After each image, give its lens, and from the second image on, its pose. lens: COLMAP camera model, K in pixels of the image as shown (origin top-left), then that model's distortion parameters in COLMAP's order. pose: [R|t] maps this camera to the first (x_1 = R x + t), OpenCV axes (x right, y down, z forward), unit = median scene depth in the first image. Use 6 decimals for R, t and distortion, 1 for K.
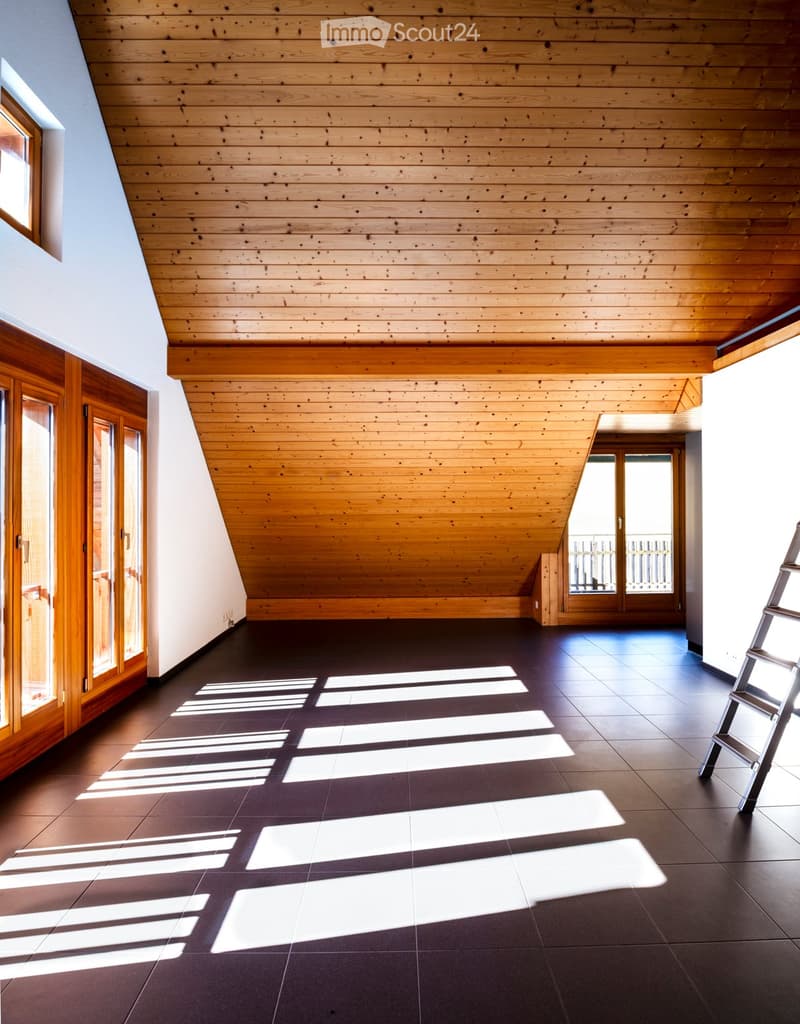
lens RADIAL K [[566.8, 0, 403.7], [0, 566.8, 511.9], [0, 0, 1]] dist [-0.013436, -0.003245]
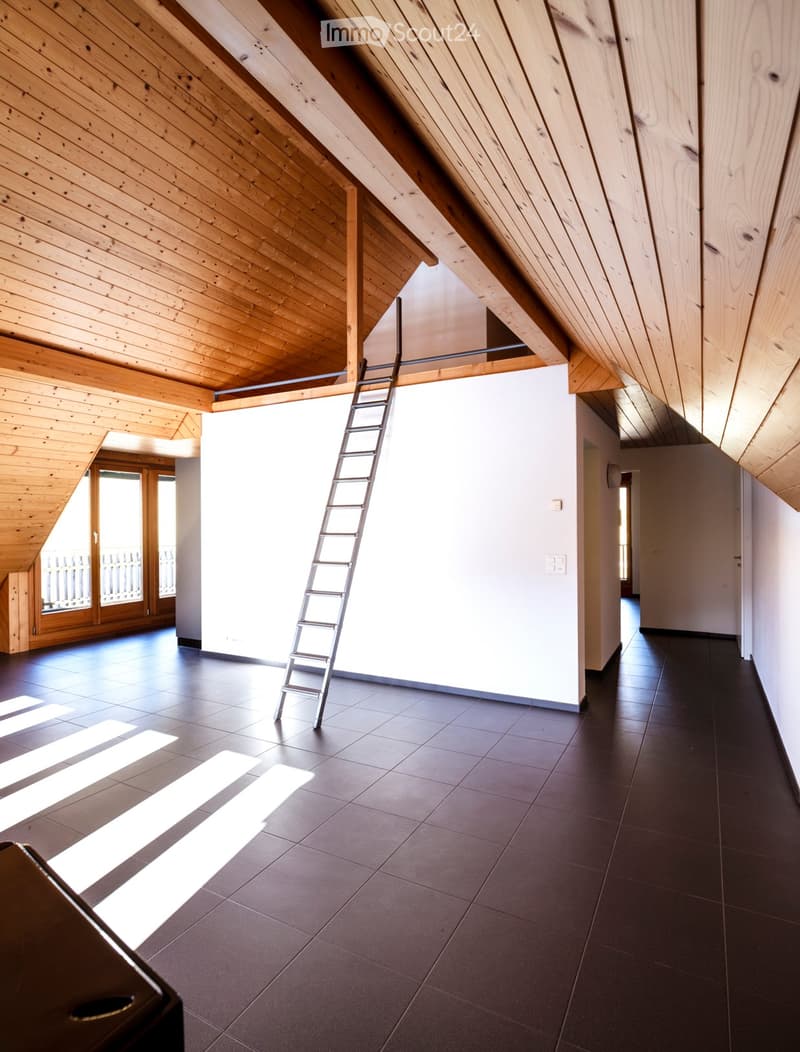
lens RADIAL K [[560.7, 0, 399.5], [0, 560.7, 524.0], [0, 0, 1]] dist [-0.001811, -0.002331]
pose [[0.495861, 0.004127, 0.868392, -0.305896], [0.001951, 0.999981, -0.005866, 0.003842], [-0.868400, 0.004603, 0.495844, 0.041416]]
